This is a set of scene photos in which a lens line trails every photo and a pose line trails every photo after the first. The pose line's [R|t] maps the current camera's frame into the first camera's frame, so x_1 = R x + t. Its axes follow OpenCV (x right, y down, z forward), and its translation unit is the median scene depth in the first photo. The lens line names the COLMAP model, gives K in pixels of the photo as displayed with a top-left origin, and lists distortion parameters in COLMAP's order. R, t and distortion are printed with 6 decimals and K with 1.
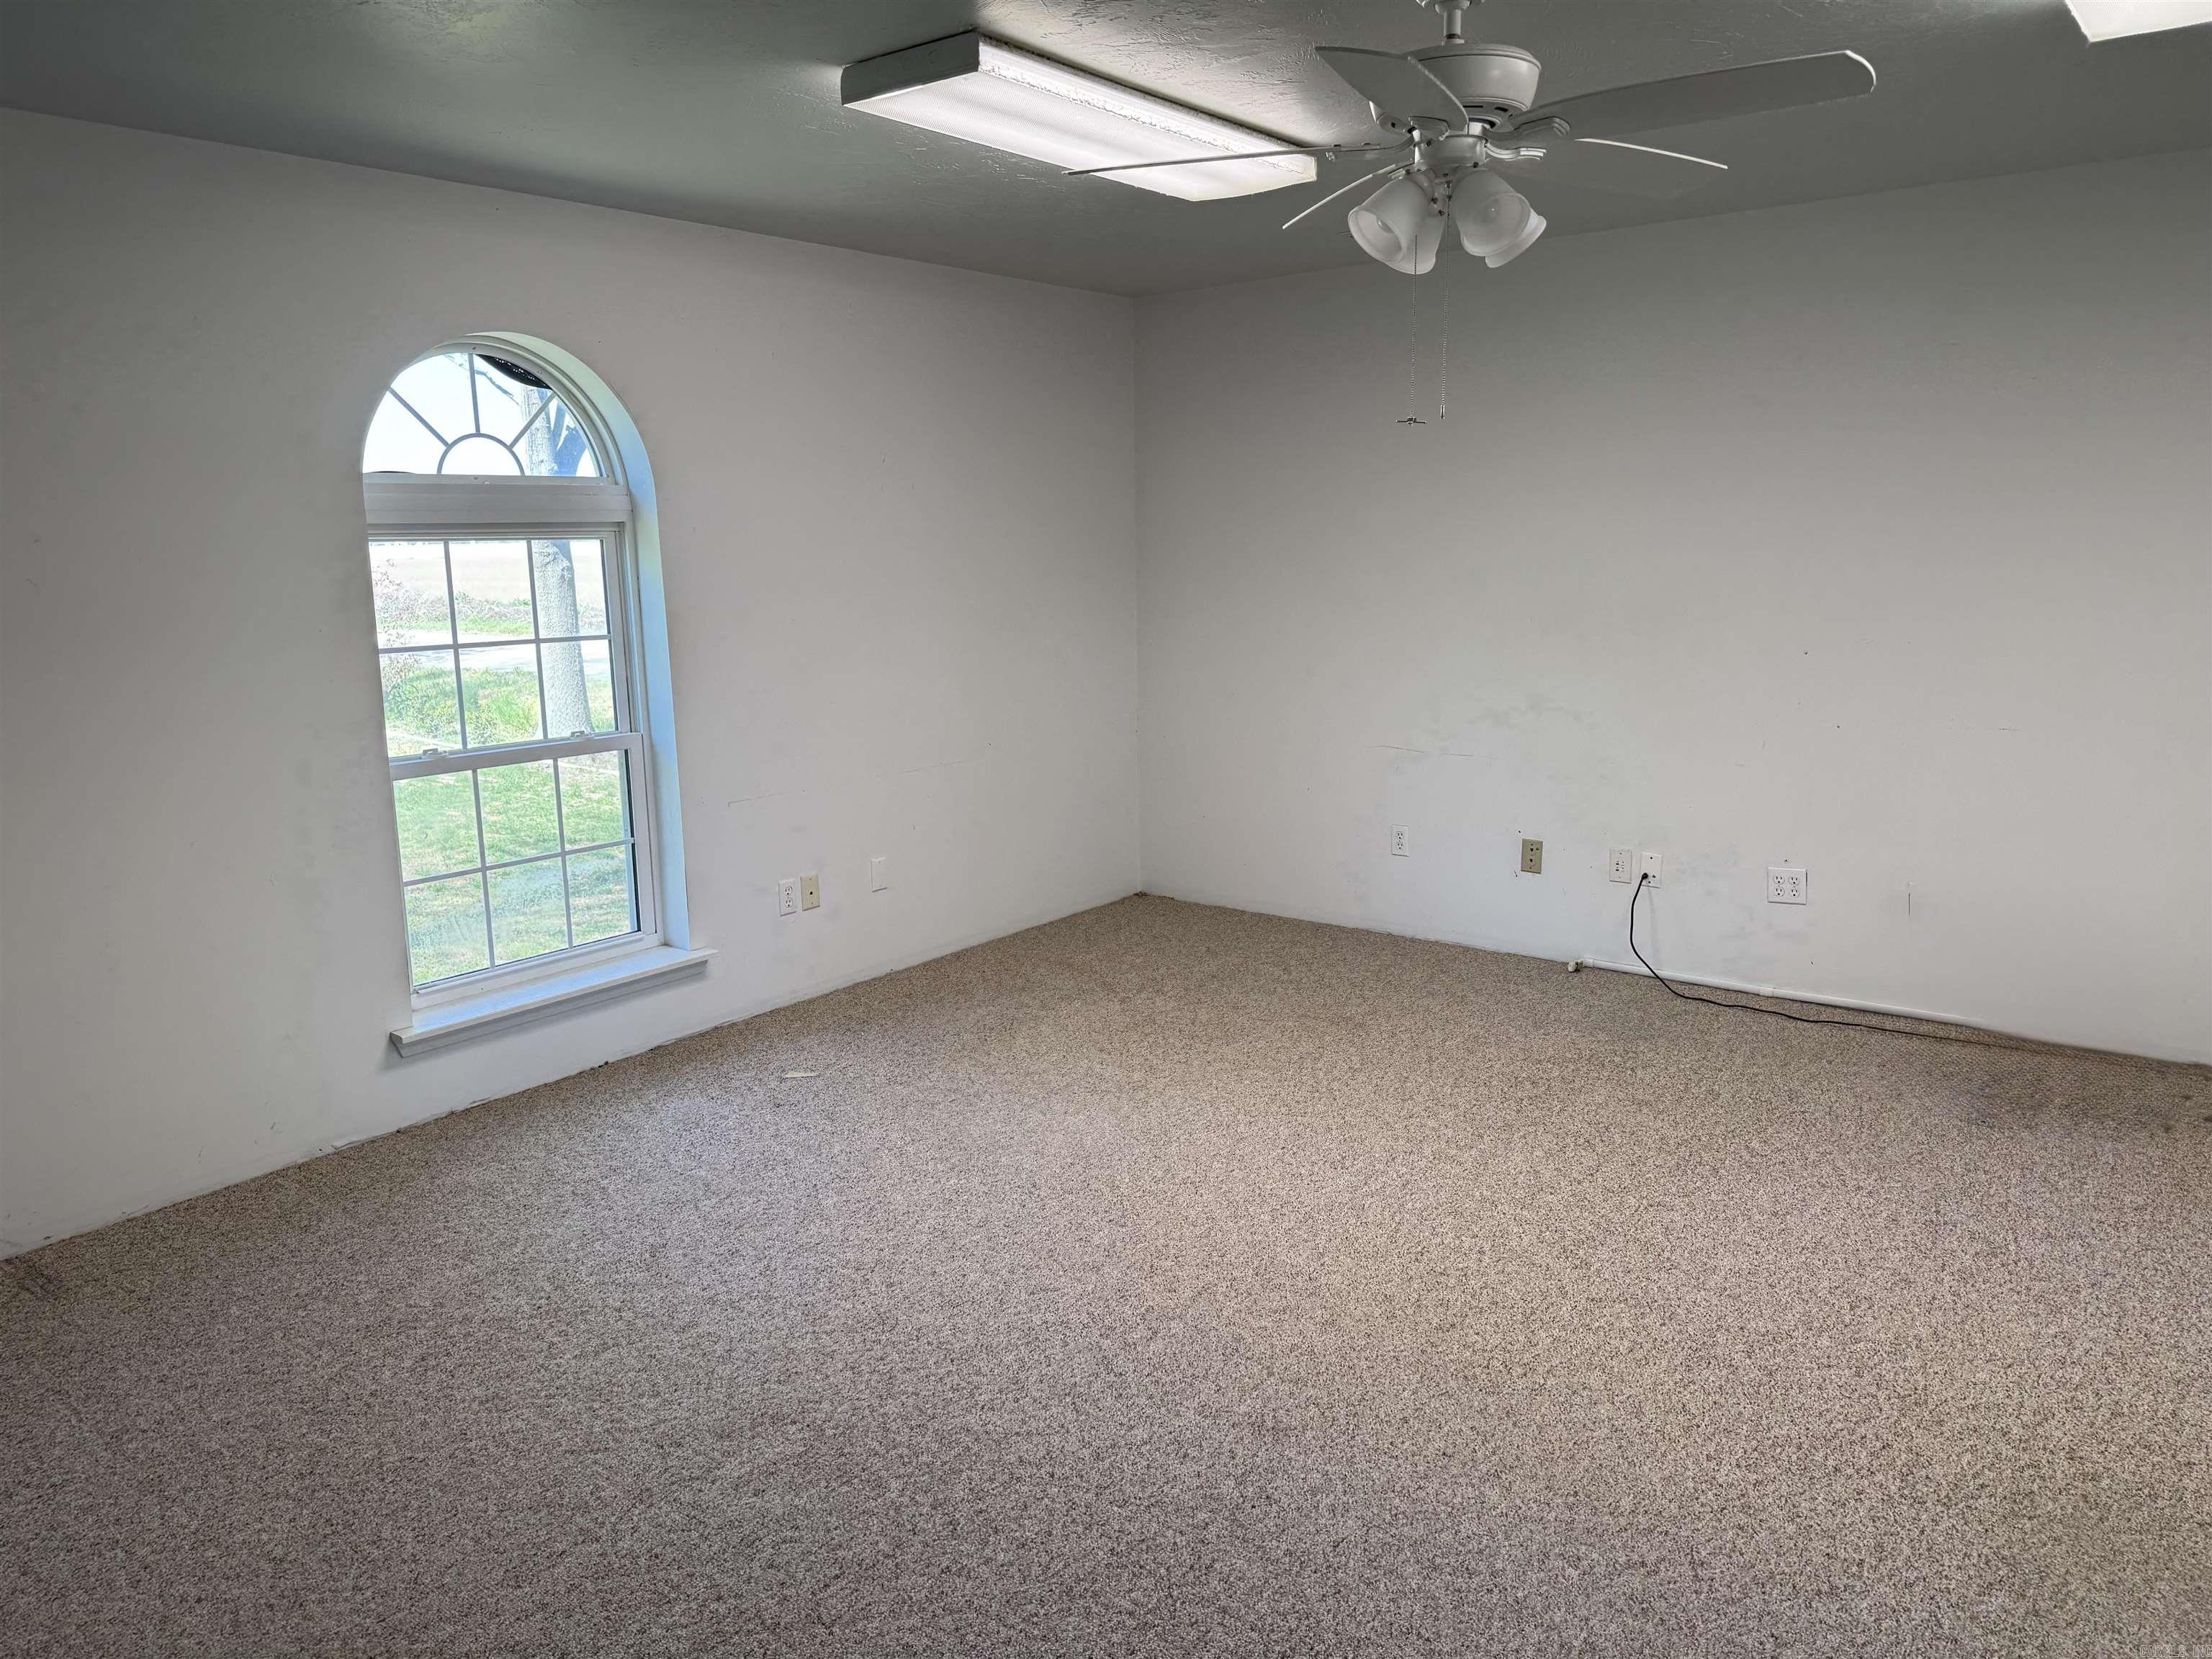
lens RADIAL K [[1556.1, 0, 1075.3], [0, 1556.1, 805.8], [0, 0, 1]] dist [0.130592, -0.215569]
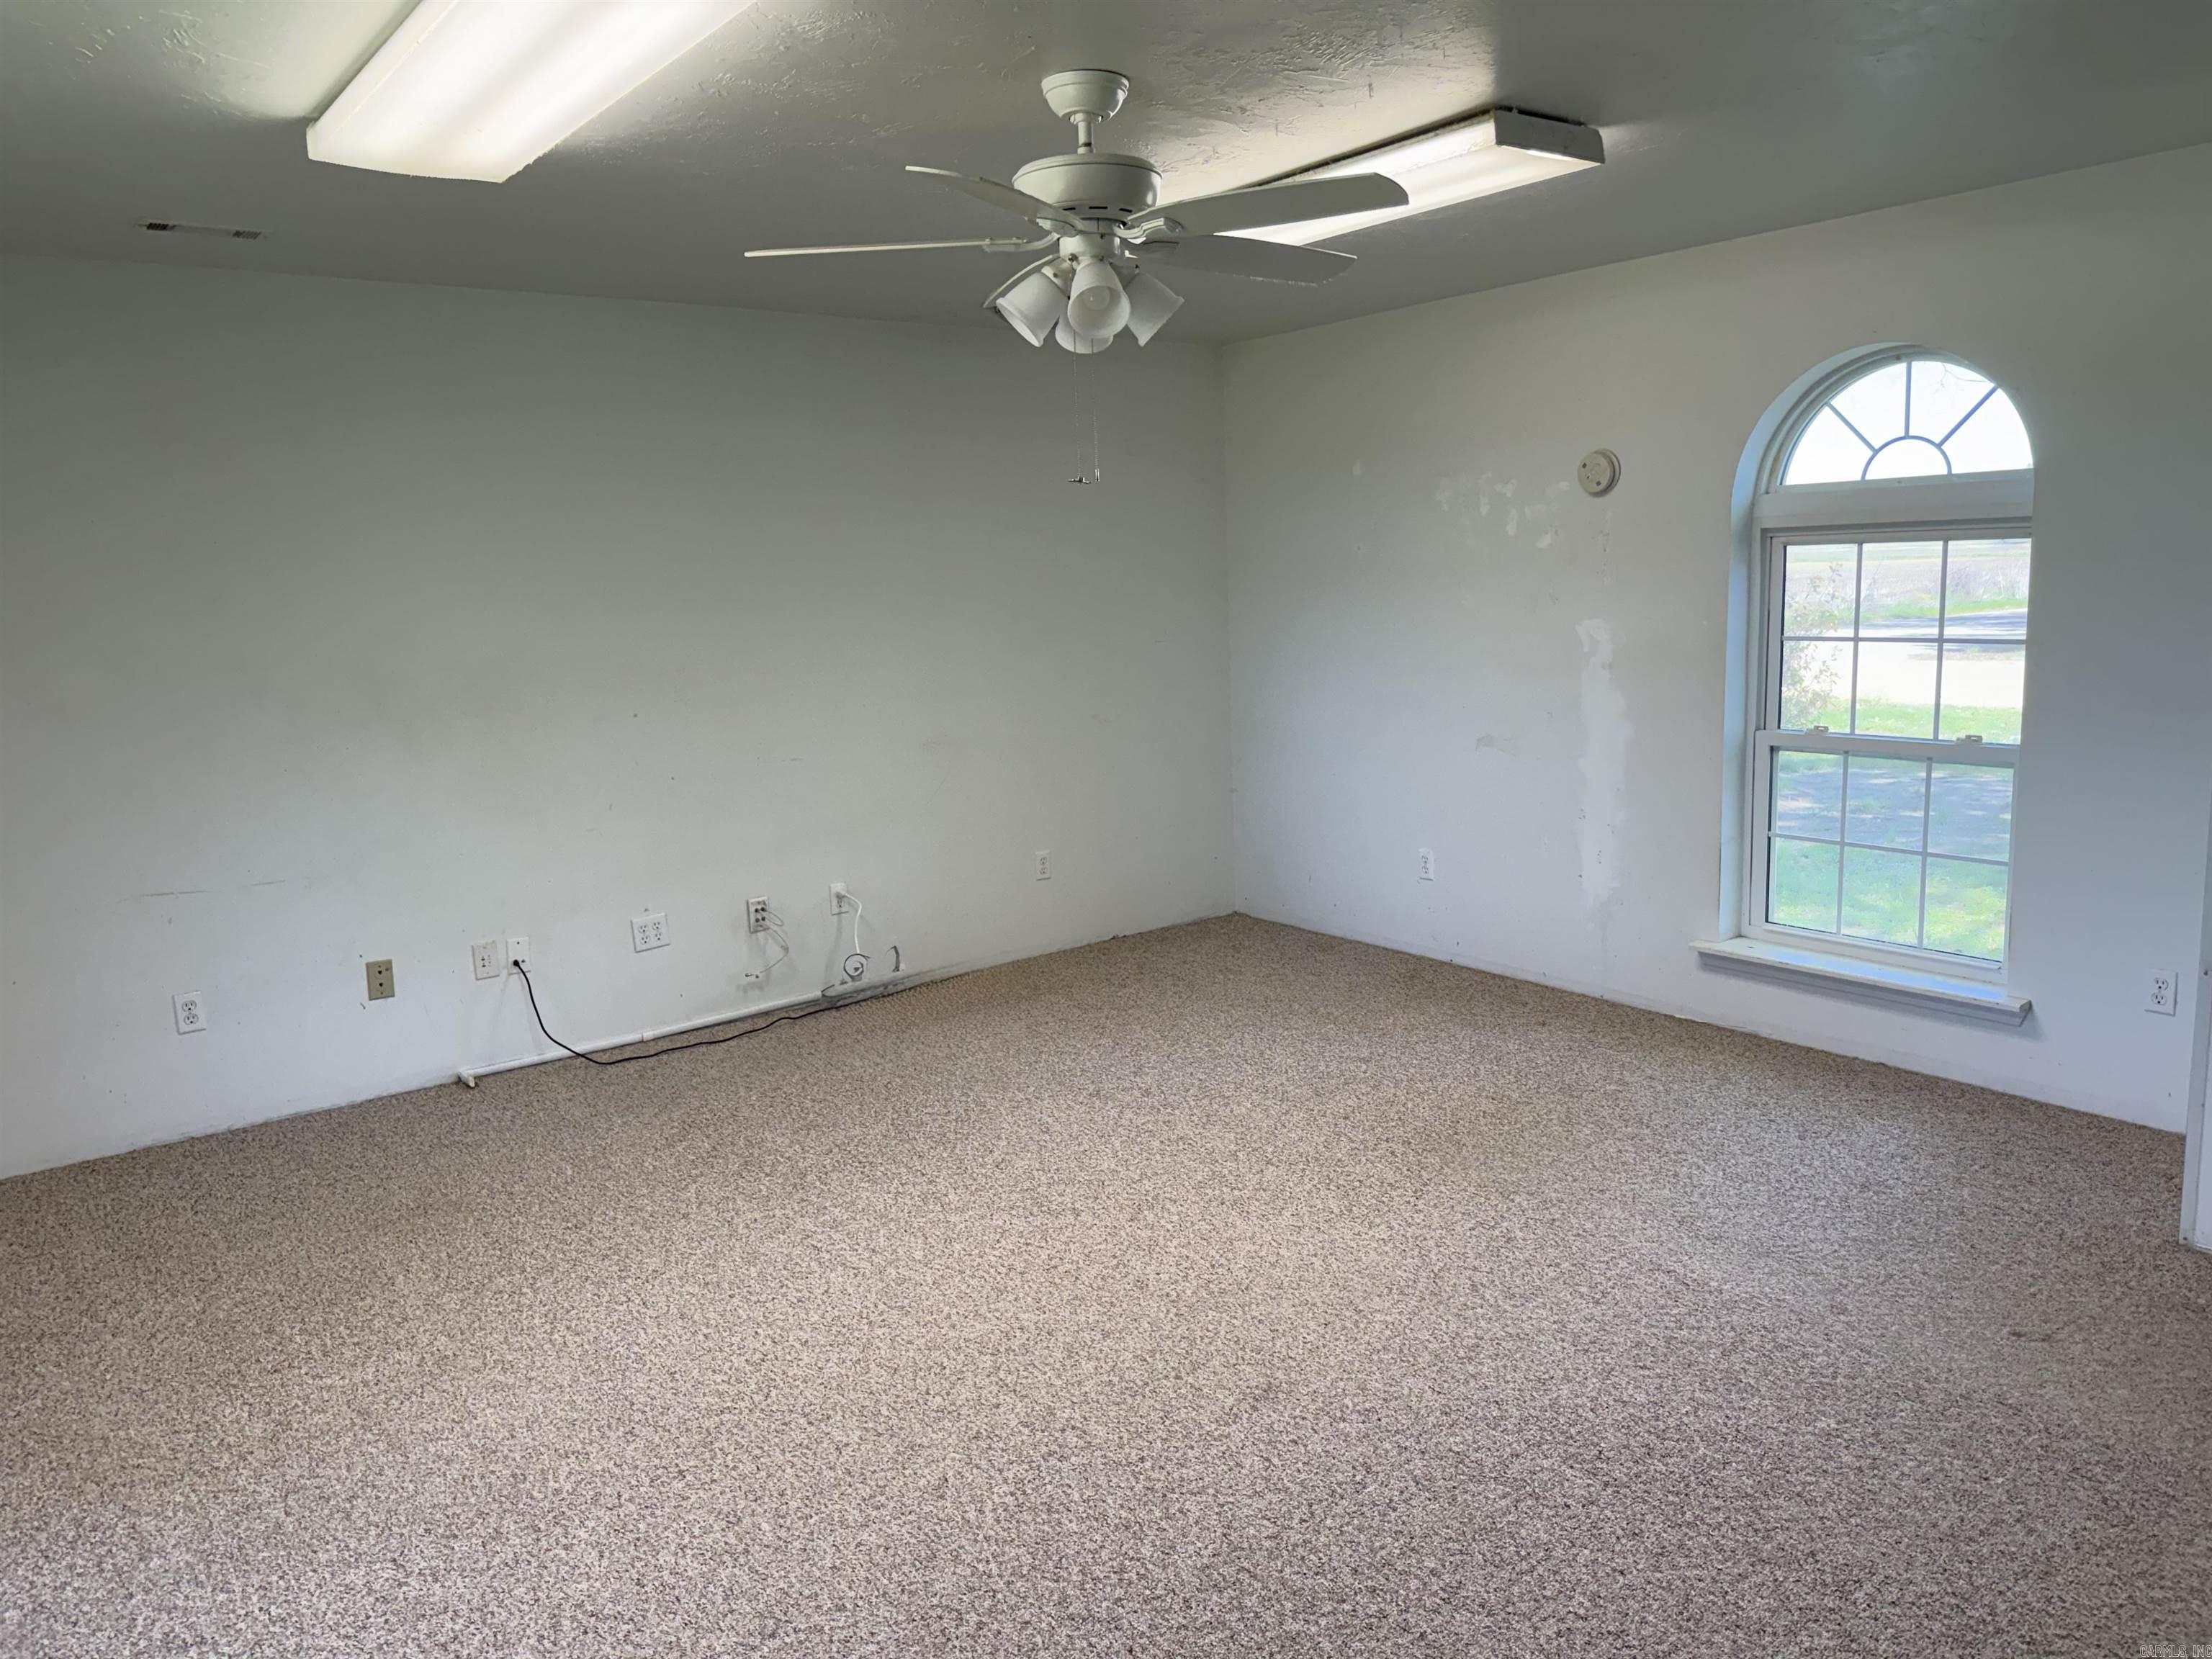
lens RADIAL K [[1539.9, 0, 1168.5], [0, 1539.9, 815.5], [0, 0, 1]] dist [0.067436, -0.109638]
pose [[0.206859, -0.141267, 0.968118, -0.553659], [0.196645, 0.975331, 0.100302, -0.071988], [-0.958405, 0.169627, 0.229536, 0.475765]]
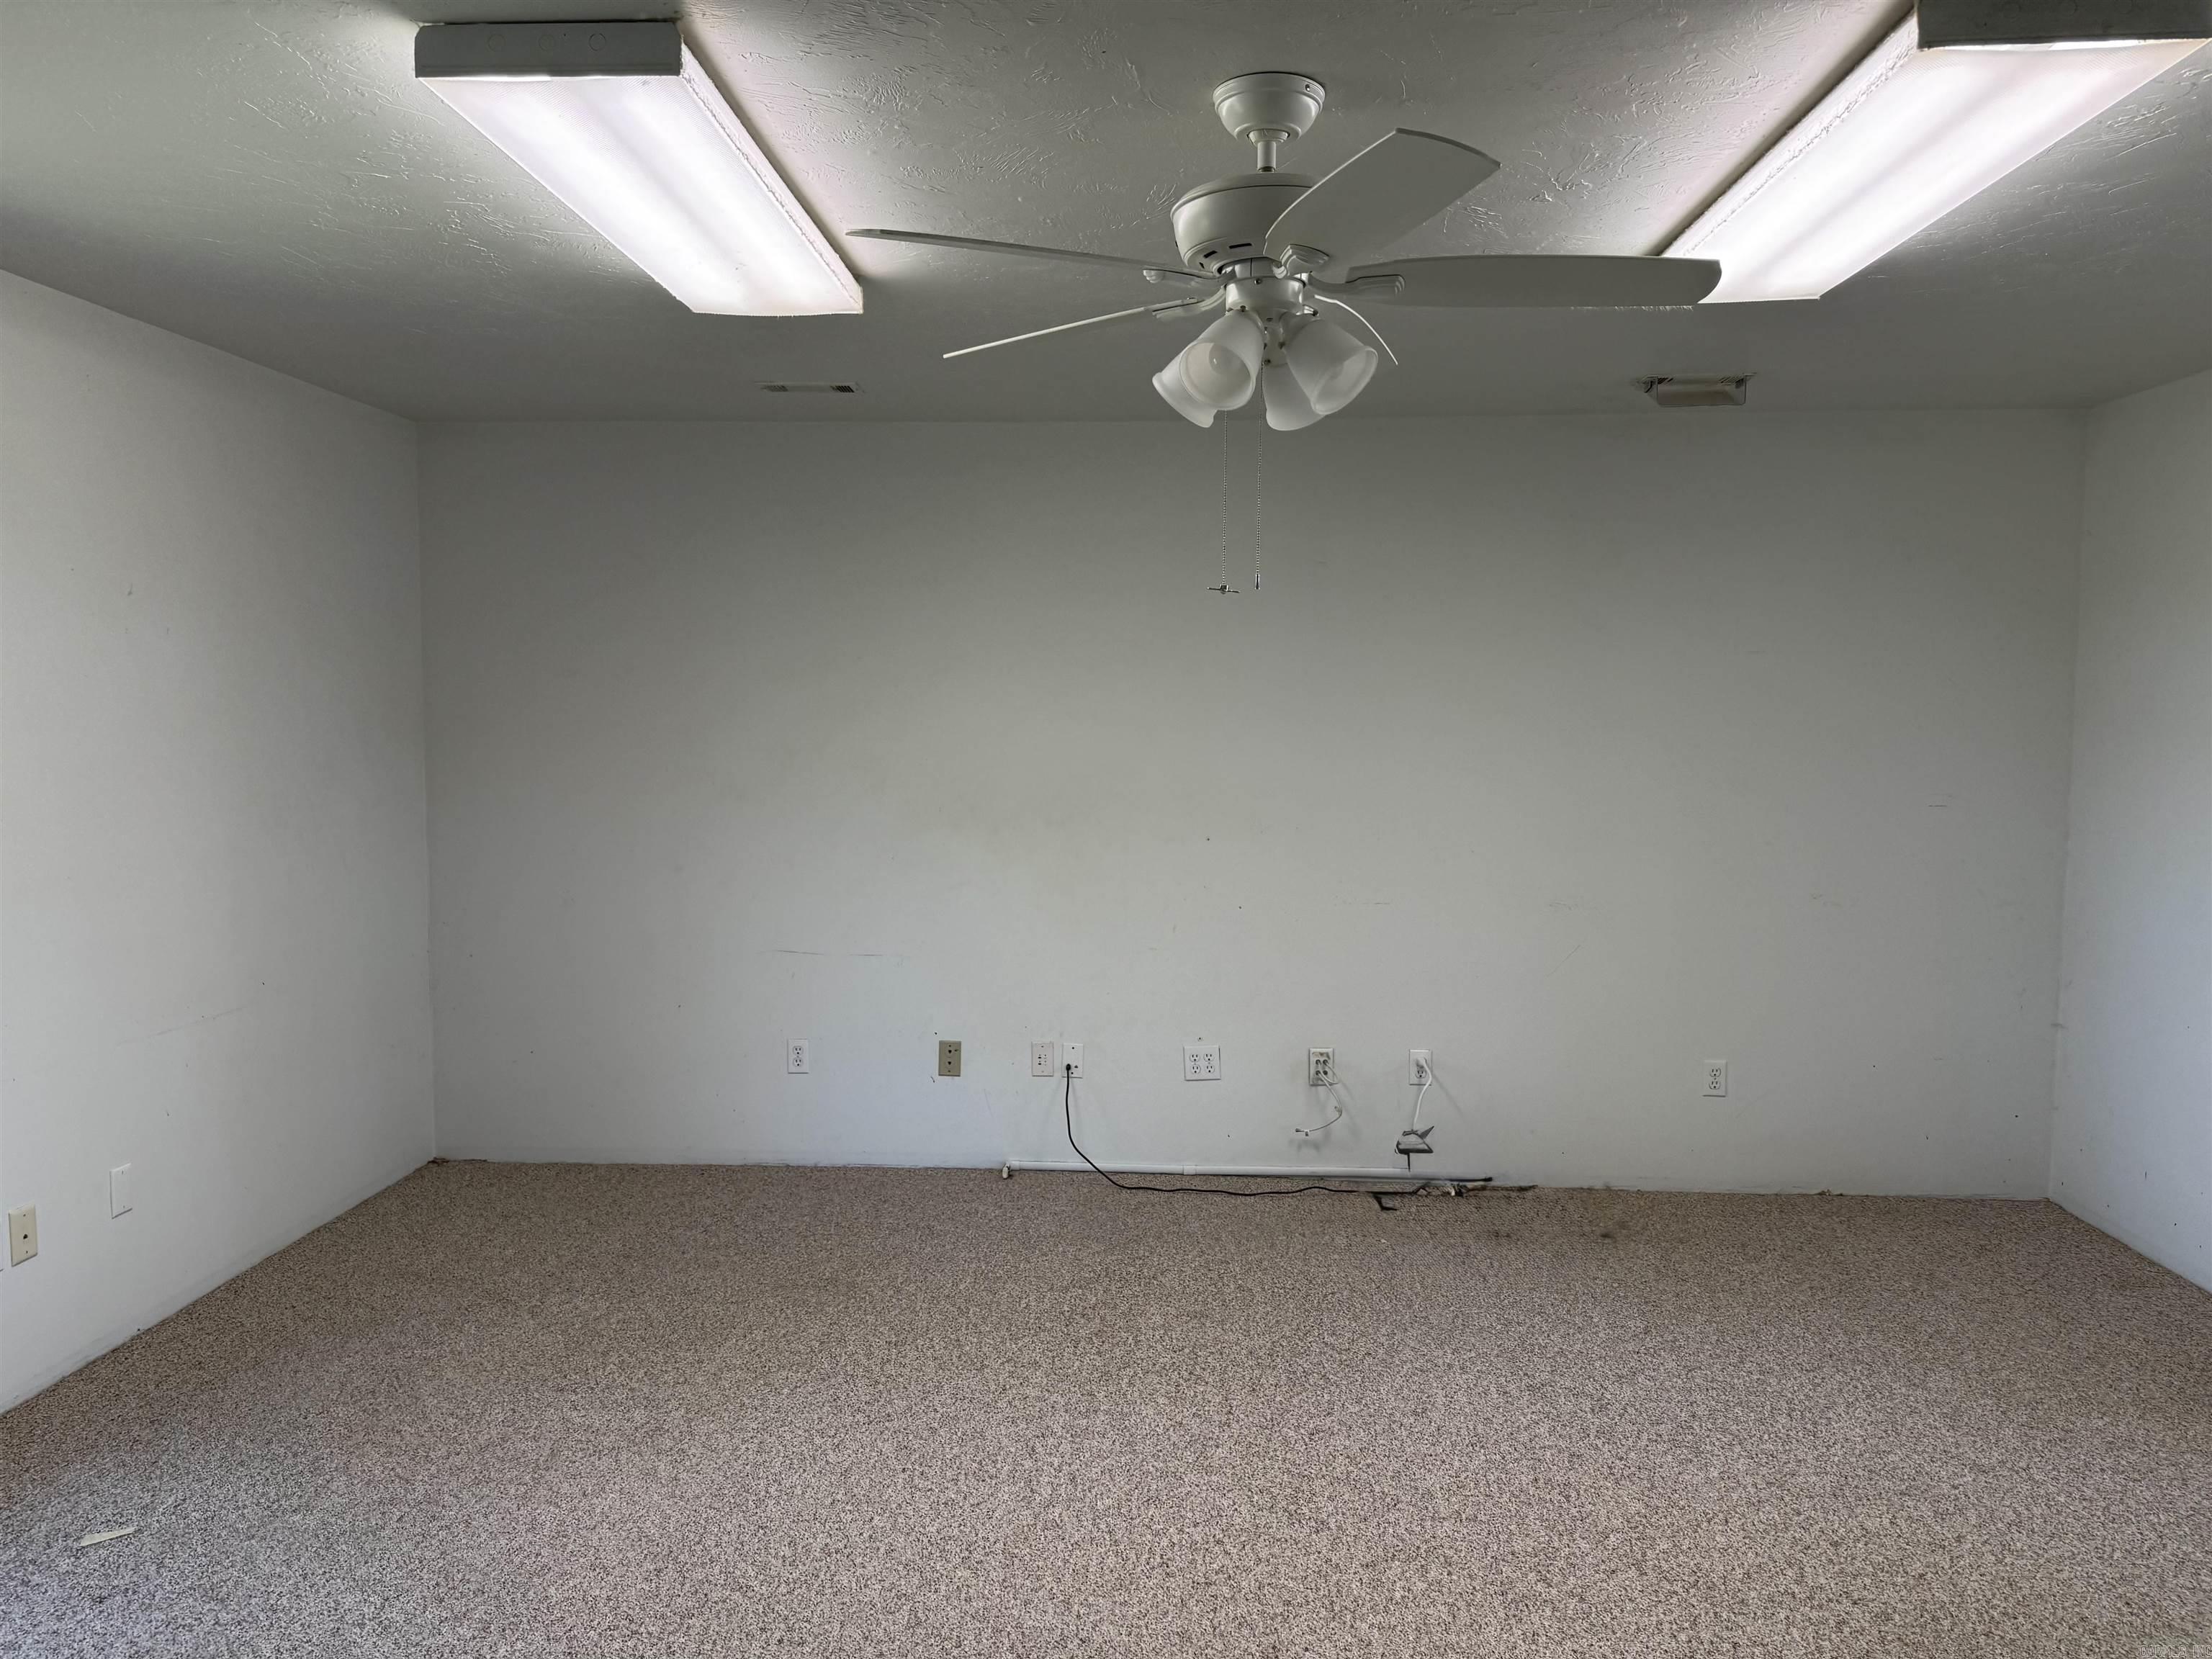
lens RADIAL K [[1554.7, 0, 1094.6], [0, 1554.7, 817.2], [0, 0, 1]] dist [0.133003, -0.231781]
pose [[0.812827, -0.015392, 0.582301, -0.227673], [0.078857, 0.993356, -0.083817, -0.033177], [-0.577142, 0.114047, 0.808641, 0.231651]]
